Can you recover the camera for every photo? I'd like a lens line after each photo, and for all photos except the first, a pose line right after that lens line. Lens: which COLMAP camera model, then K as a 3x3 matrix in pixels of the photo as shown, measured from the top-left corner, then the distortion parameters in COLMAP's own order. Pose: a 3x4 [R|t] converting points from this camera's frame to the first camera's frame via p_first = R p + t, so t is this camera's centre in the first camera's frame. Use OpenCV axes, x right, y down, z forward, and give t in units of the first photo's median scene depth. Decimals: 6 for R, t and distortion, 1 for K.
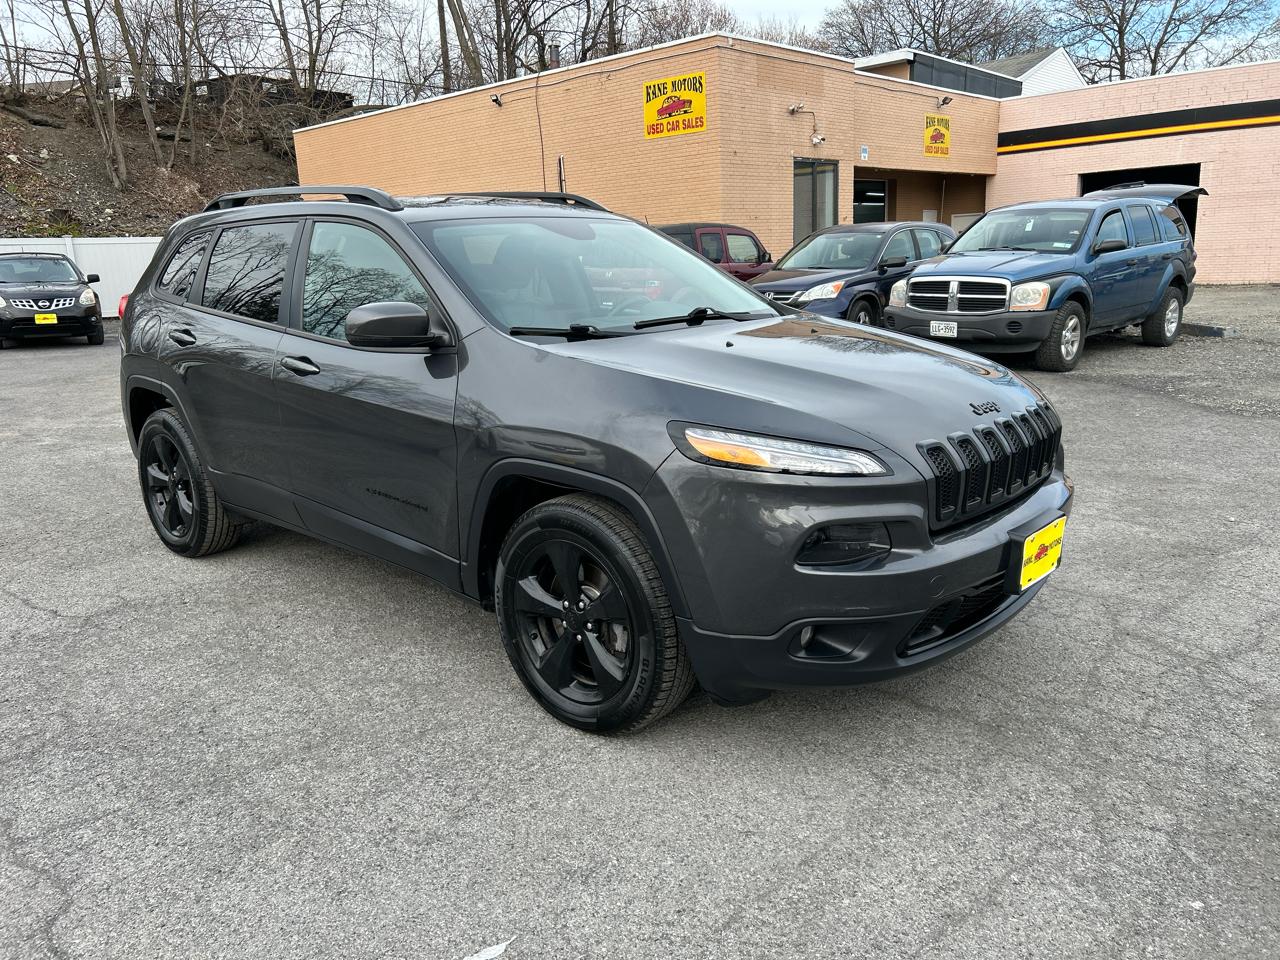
lens RADIAL K [[971.6, 0, 649.8], [0, 971.6, 478.2], [0, 0, 1]] dist [0.054186, -0.050774]
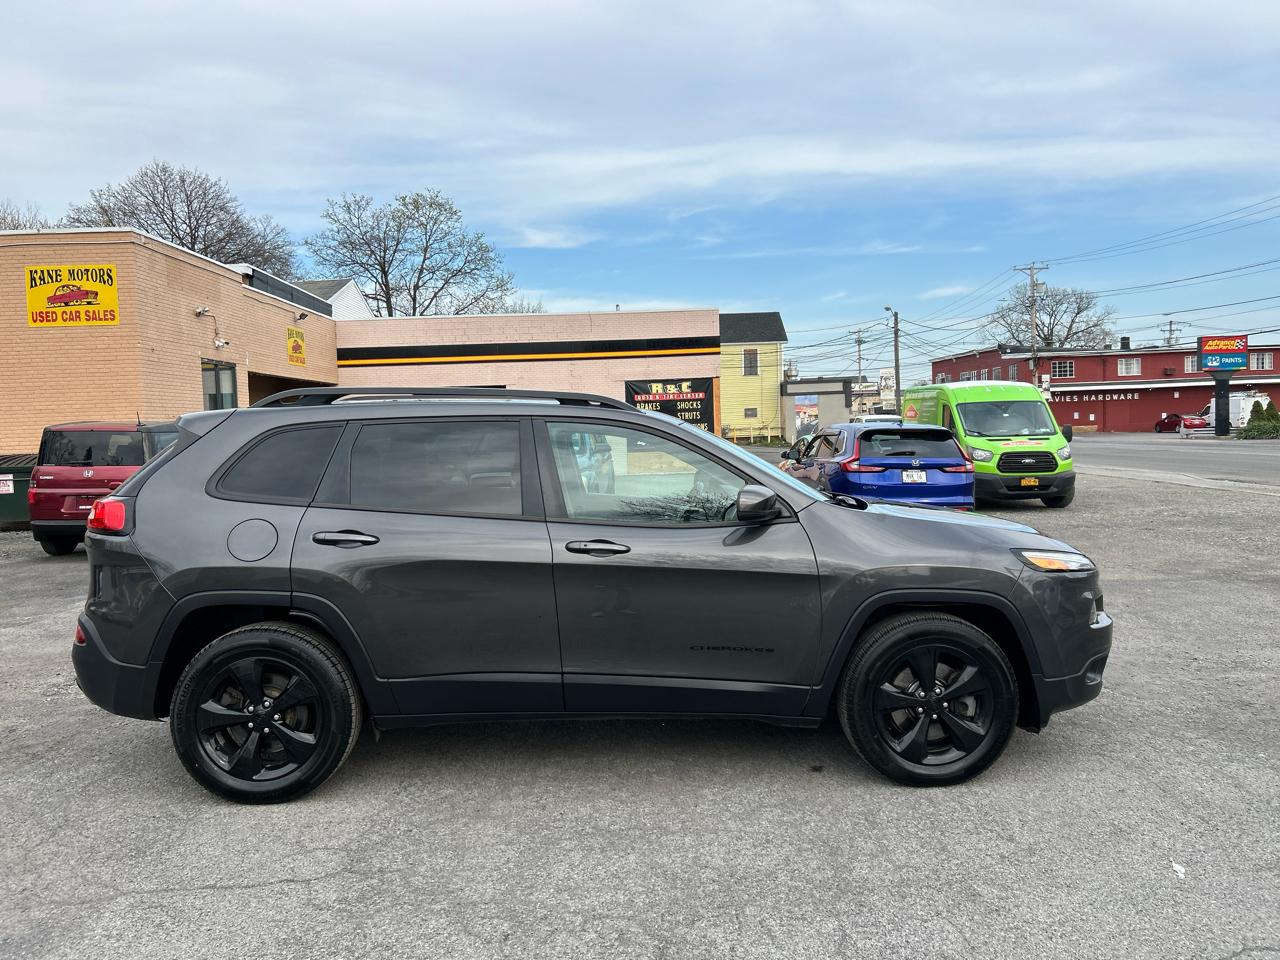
lens RADIAL K [[968.8, 0, 638.3], [0, 968.8, 483.3], [0, 0, 1]] dist [0.062658, -0.067221]
pose [[0.730771, -0.022098, 0.682265, -0.215889], [0.155515, 0.978583, -0.134875, -0.006460], [-0.664672, 0.204665, 0.718557, 0.034843]]
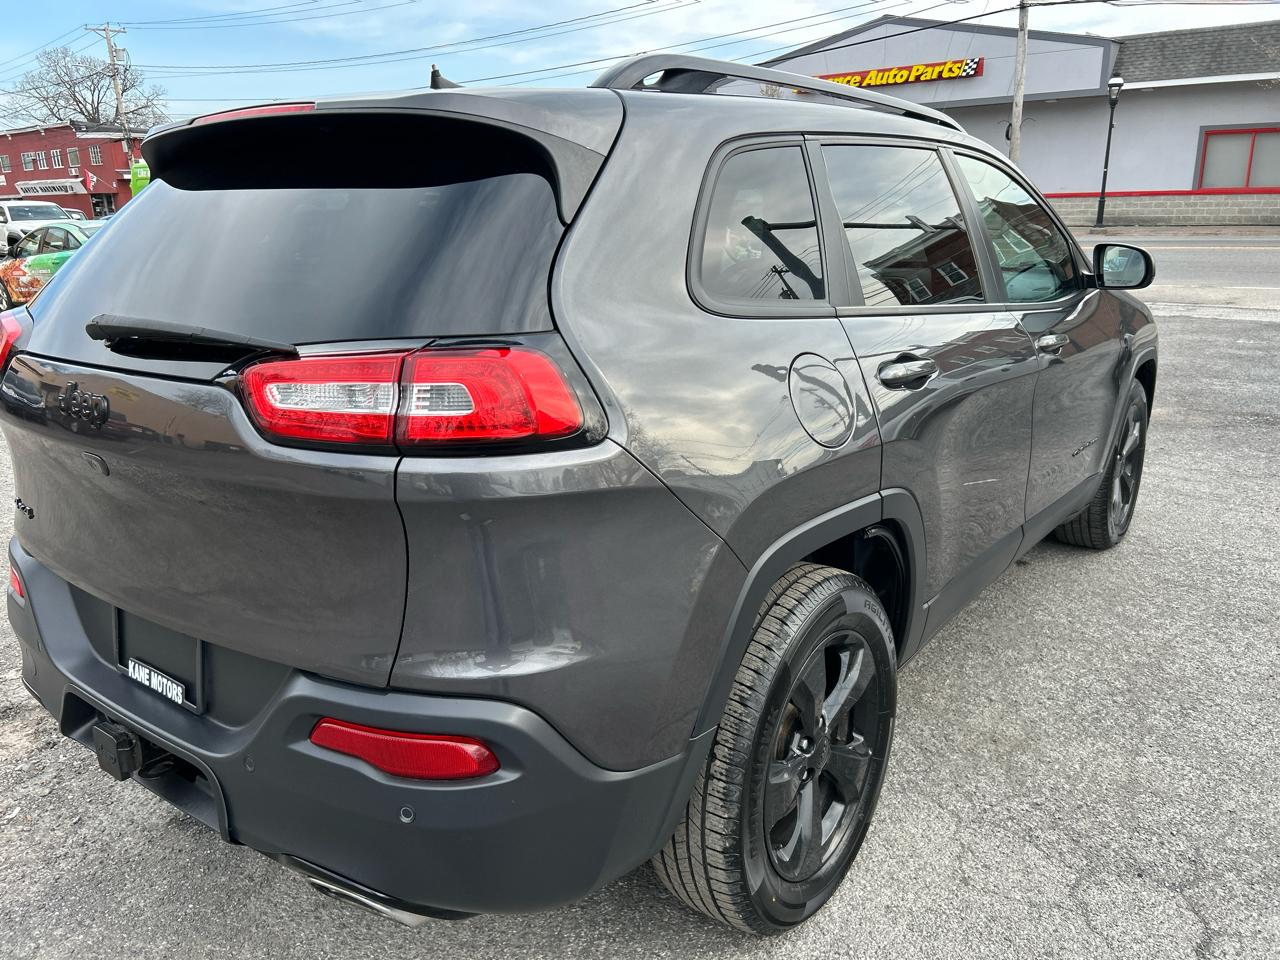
lens RADIAL K [[968.8, 0, 638.3], [0, 968.8, 483.3], [0, 0, 1]] dist [0.062658, -0.067221]
pose [[-0.088658, -0.244084, 0.965693, -0.227990], [0.256116, 0.931327, 0.258911, -0.059663], [-0.962572, 0.270284, -0.020055, 0.275349]]
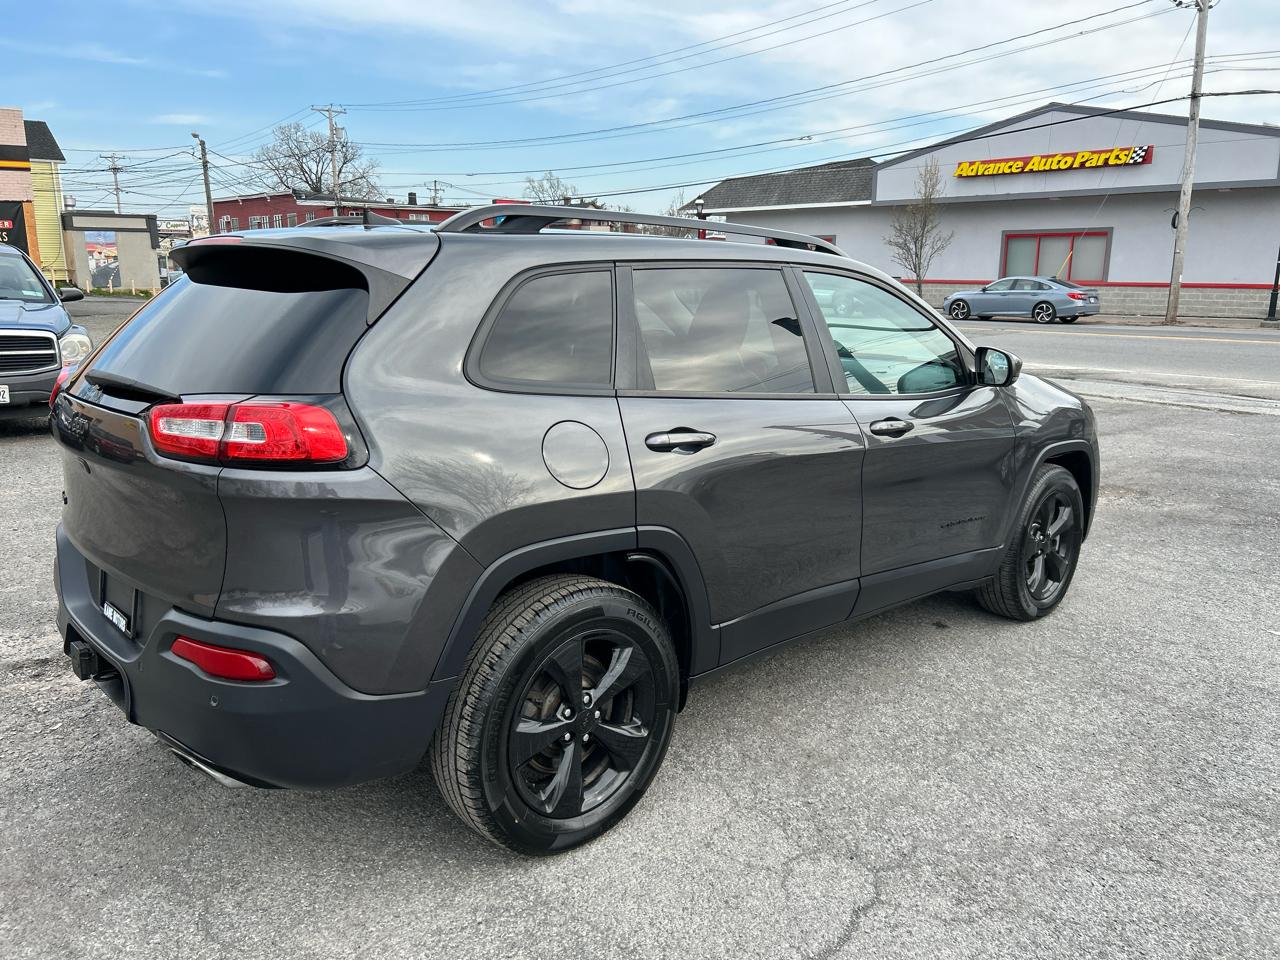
lens RADIAL K [[971.6, 0, 649.8], [0, 971.6, 478.2], [0, 0, 1]] dist [0.054186, -0.050774]
pose [[0.075888, -0.173217, 0.981956, -0.263844], [0.220187, 0.963396, 0.152926, -0.053012], [-0.972501, 0.204608, 0.111250, 0.231392]]
